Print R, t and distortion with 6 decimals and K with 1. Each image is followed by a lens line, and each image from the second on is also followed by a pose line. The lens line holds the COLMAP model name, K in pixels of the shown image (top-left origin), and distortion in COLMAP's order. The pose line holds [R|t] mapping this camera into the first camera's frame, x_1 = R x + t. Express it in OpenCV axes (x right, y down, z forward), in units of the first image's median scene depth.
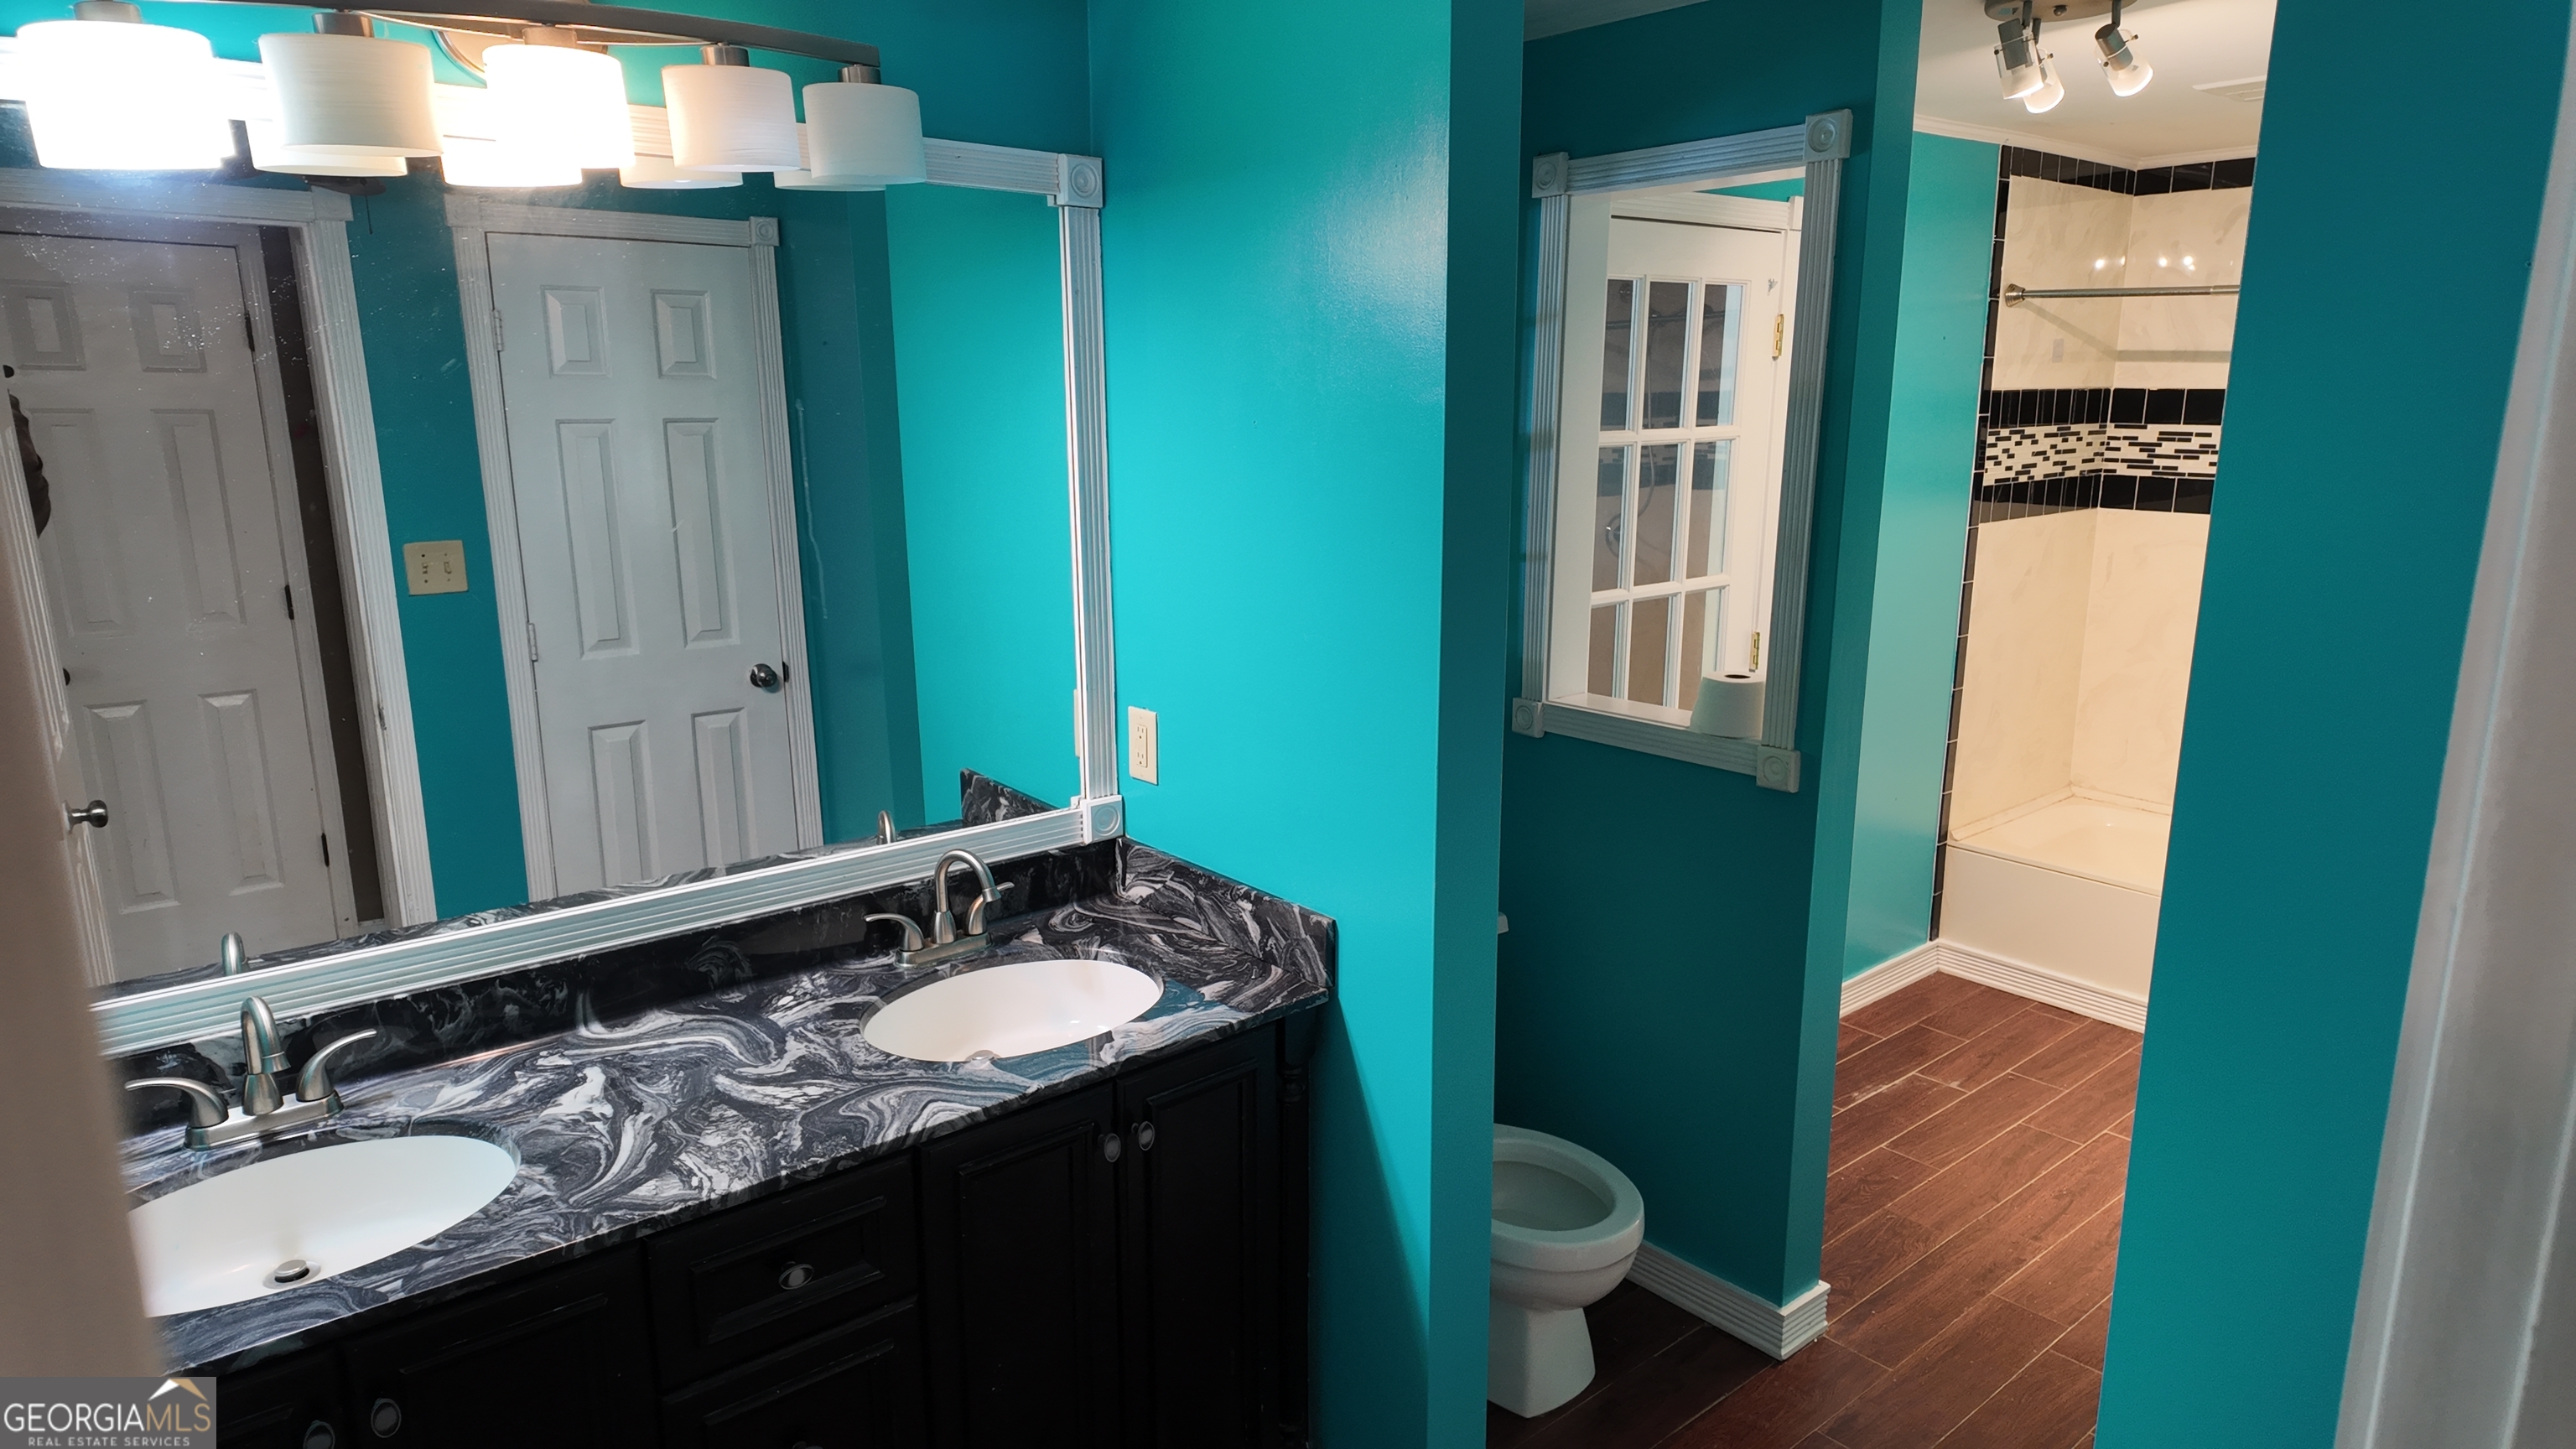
lens RADIAL K [[1512.7, 0, 1351.1], [0, 1512.7, 729.2], [0, 0, 1]] dist [0.057720, -0.046280]
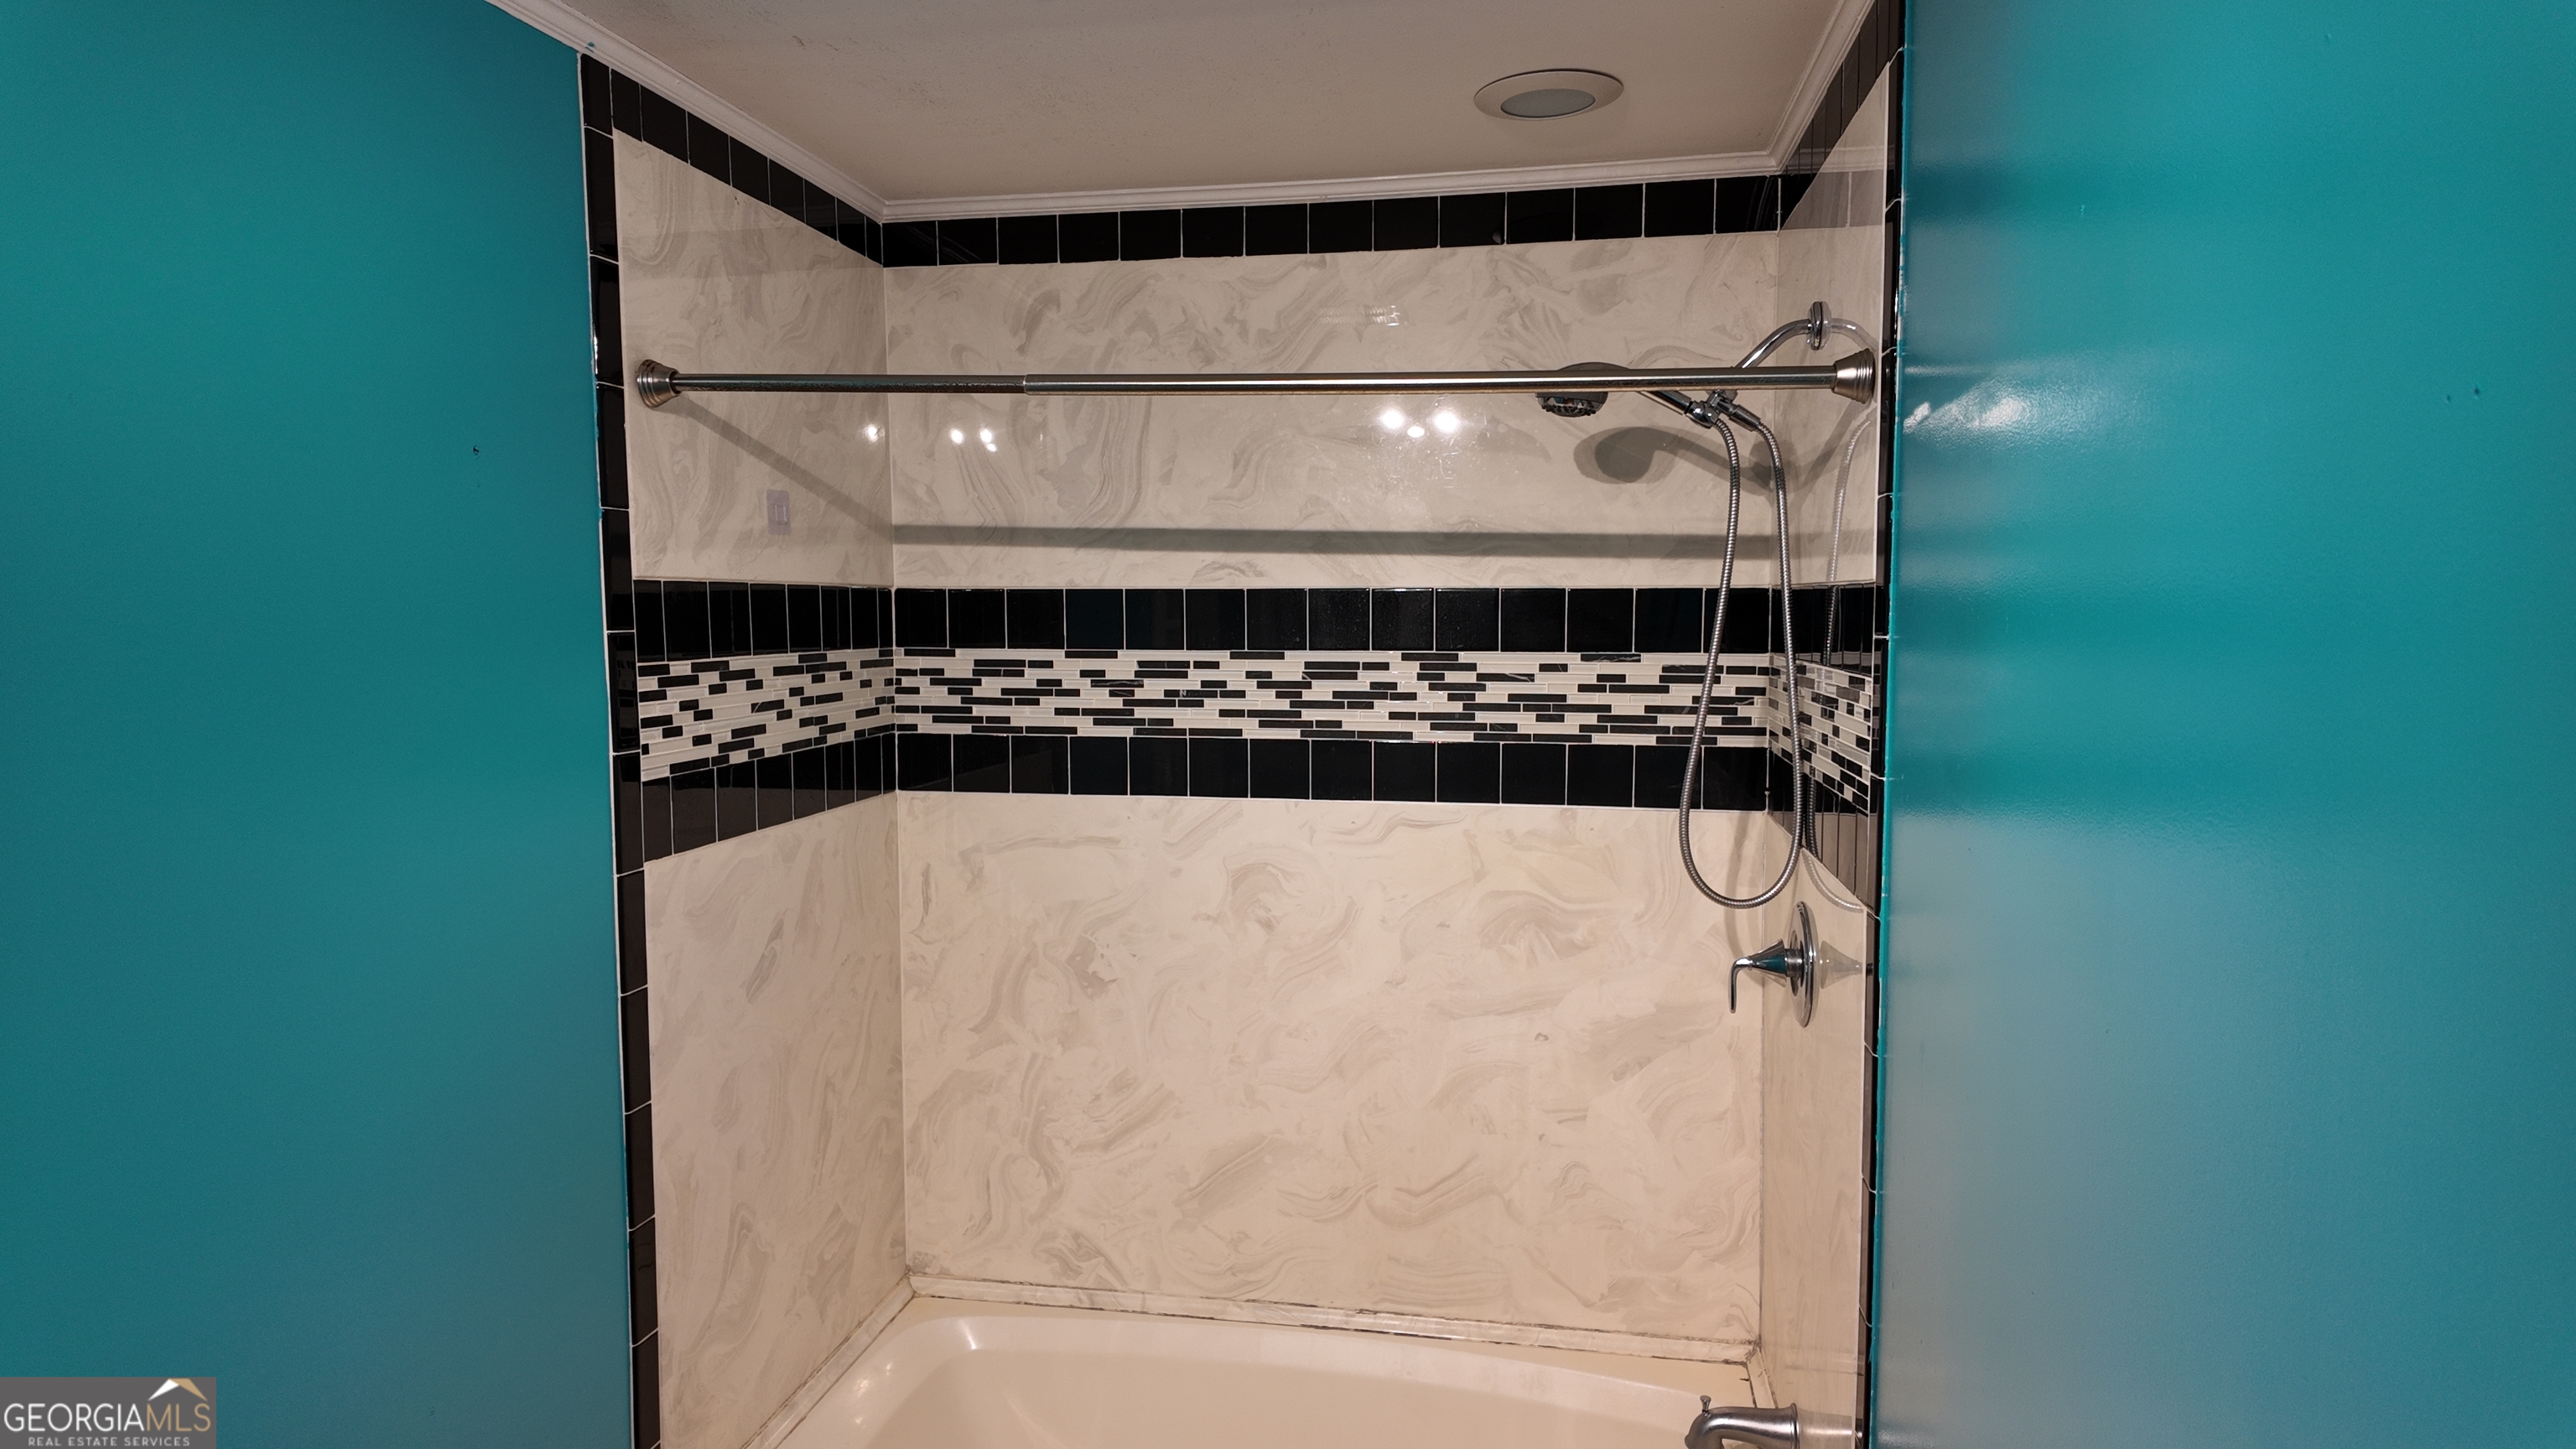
lens RADIAL K [[1512.7, 0, 1289.5], [0, 1512.7, 722.9], [0, 0, 1]] dist [0.057720, -0.046280]
pose [[0.781117, -0.047468, 0.622578, 0.275462], [0.139179, 0.985256, -0.099501, -0.102092], [-0.608675, 0.164371, 0.776207, 0.510773]]
